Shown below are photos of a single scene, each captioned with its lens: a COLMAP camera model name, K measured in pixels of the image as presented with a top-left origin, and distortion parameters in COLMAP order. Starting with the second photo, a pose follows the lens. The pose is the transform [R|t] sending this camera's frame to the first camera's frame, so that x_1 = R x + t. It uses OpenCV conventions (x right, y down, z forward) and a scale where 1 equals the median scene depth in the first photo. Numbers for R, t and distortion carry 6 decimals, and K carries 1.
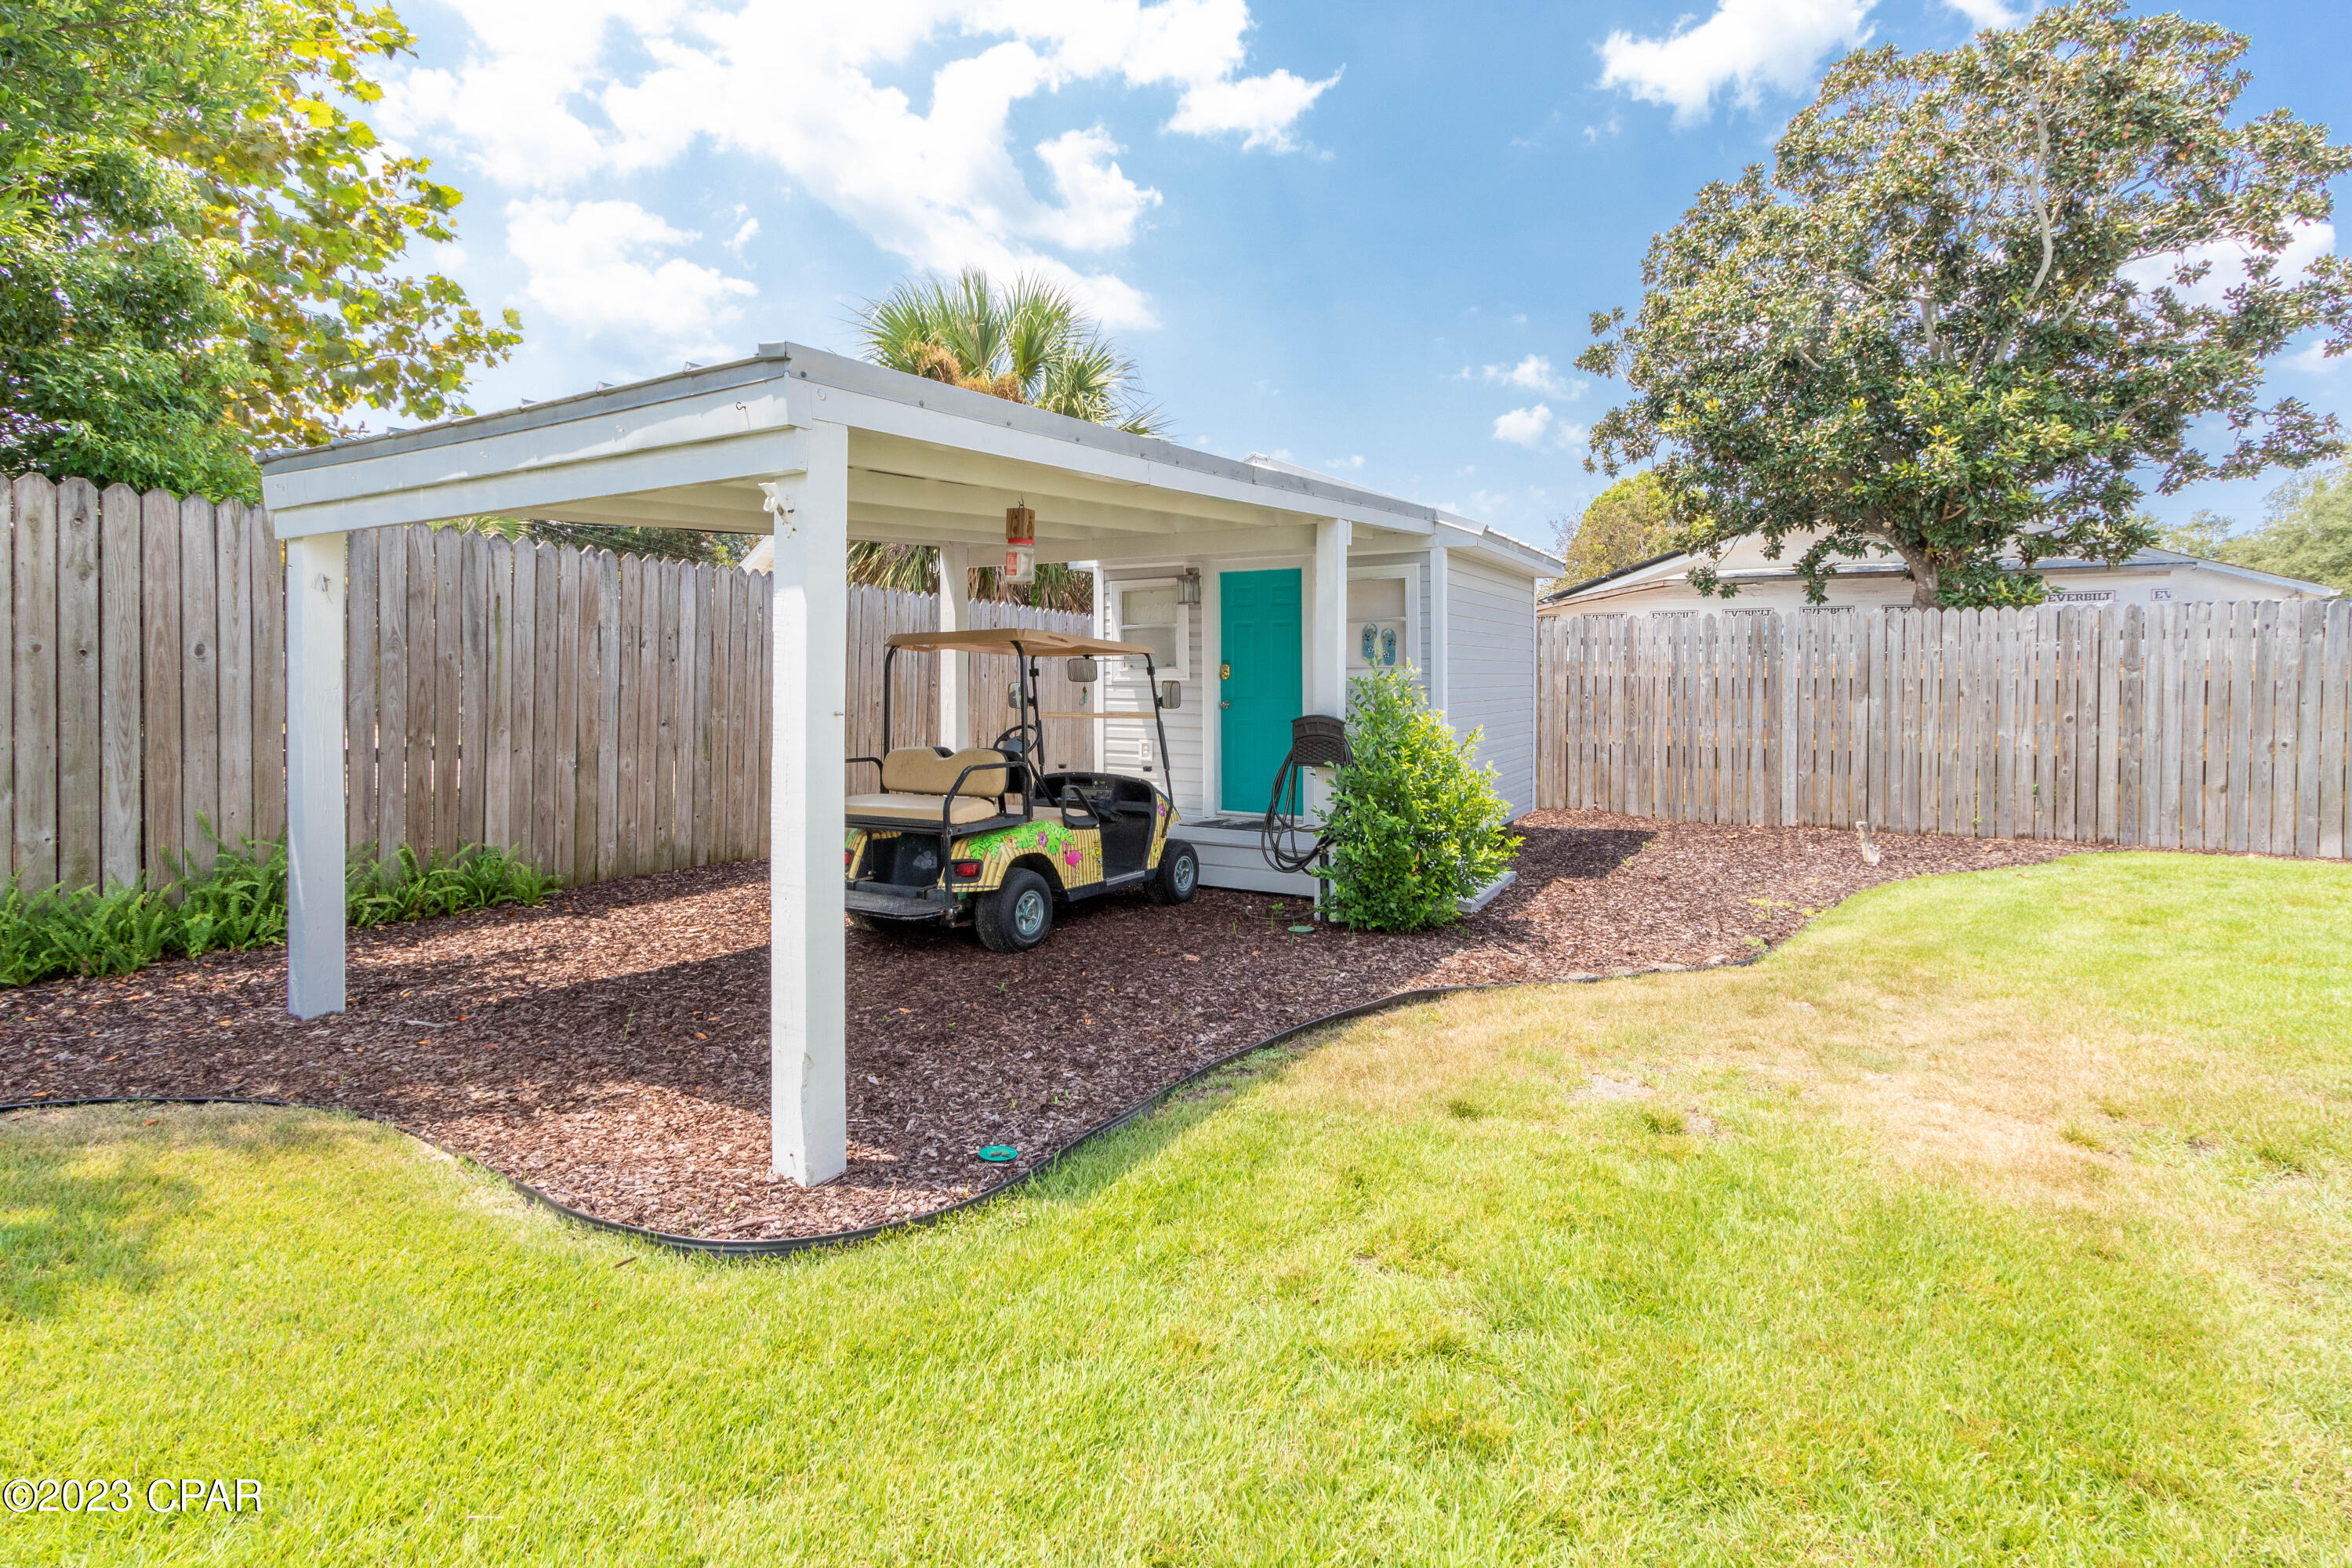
lens RADIAL K [[1117.0, 0, 1174.8], [0, 1117.0, 721.2], [0, 0, 1]] dist [0.001907, 0.000137]
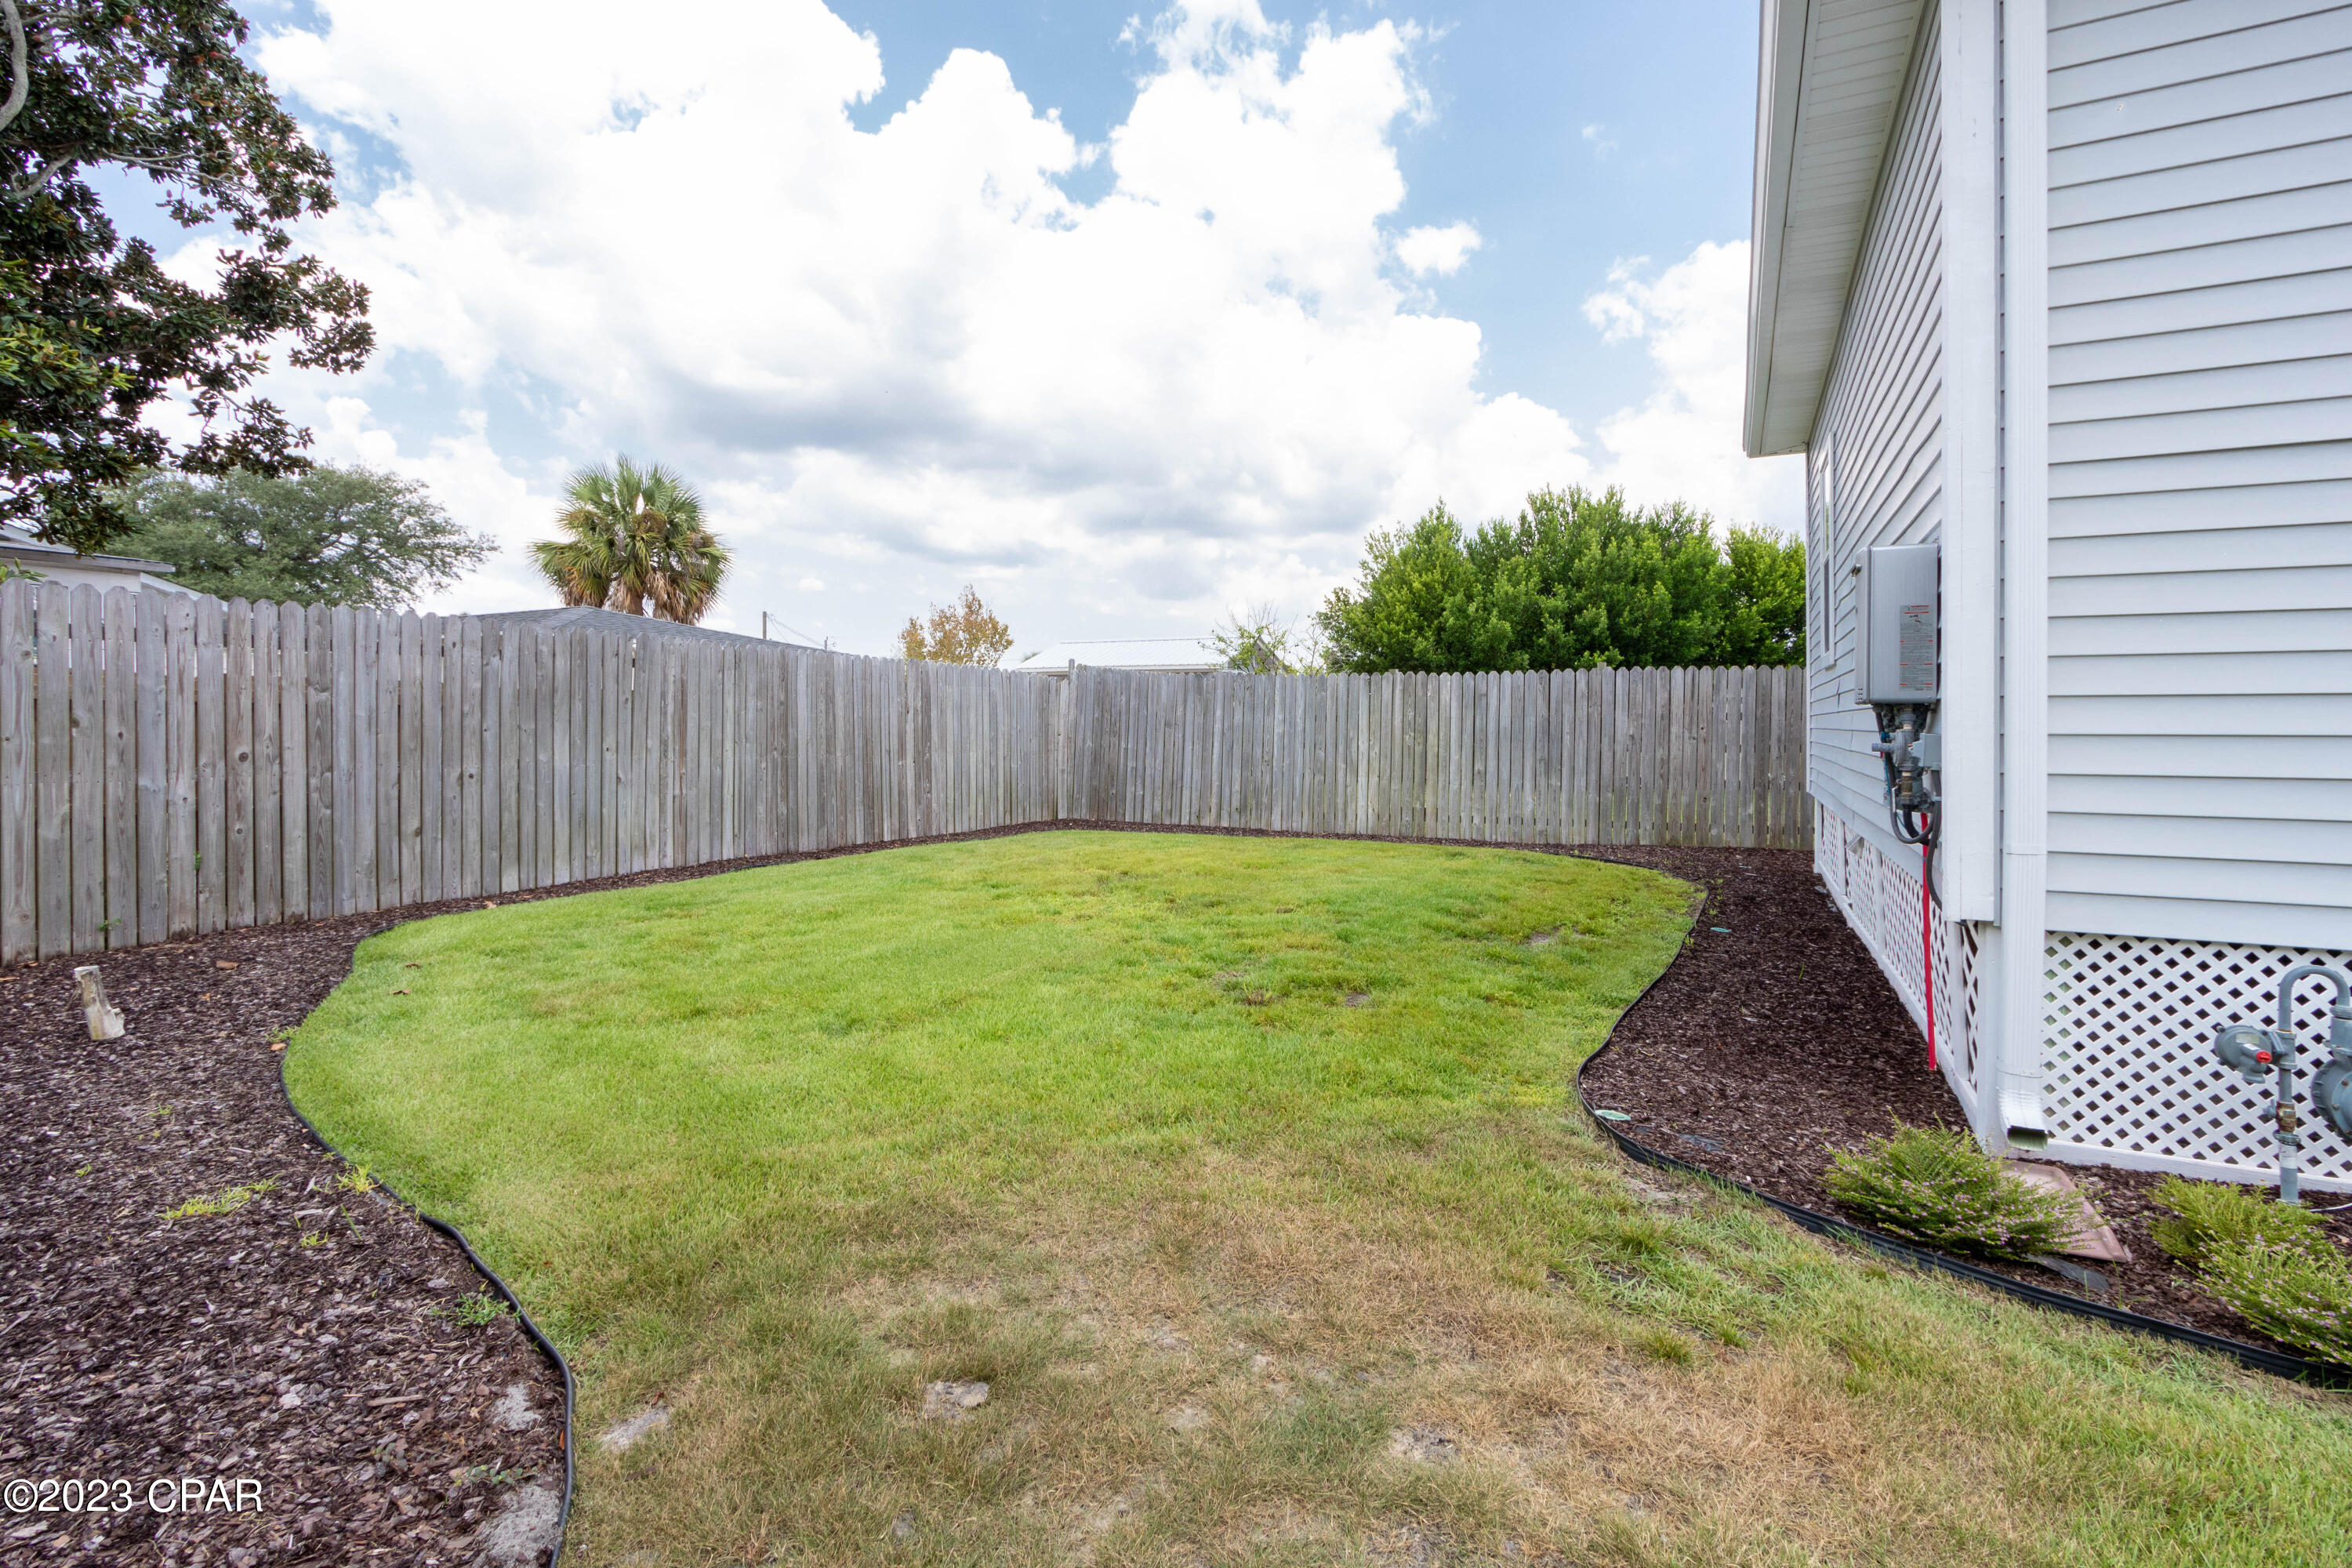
lens RADIAL K [[1117.0, 0, 1174.8], [0, 1117.0, 721.2], [0, 0, 1]] dist [0.001907, 0.000137]
pose [[-0.061906, -0.003267, 0.998077, 0.049827], [0.031606, 0.999487, 0.005232, -0.009280], [-0.997581, 0.031870, -0.061771, 0.446095]]
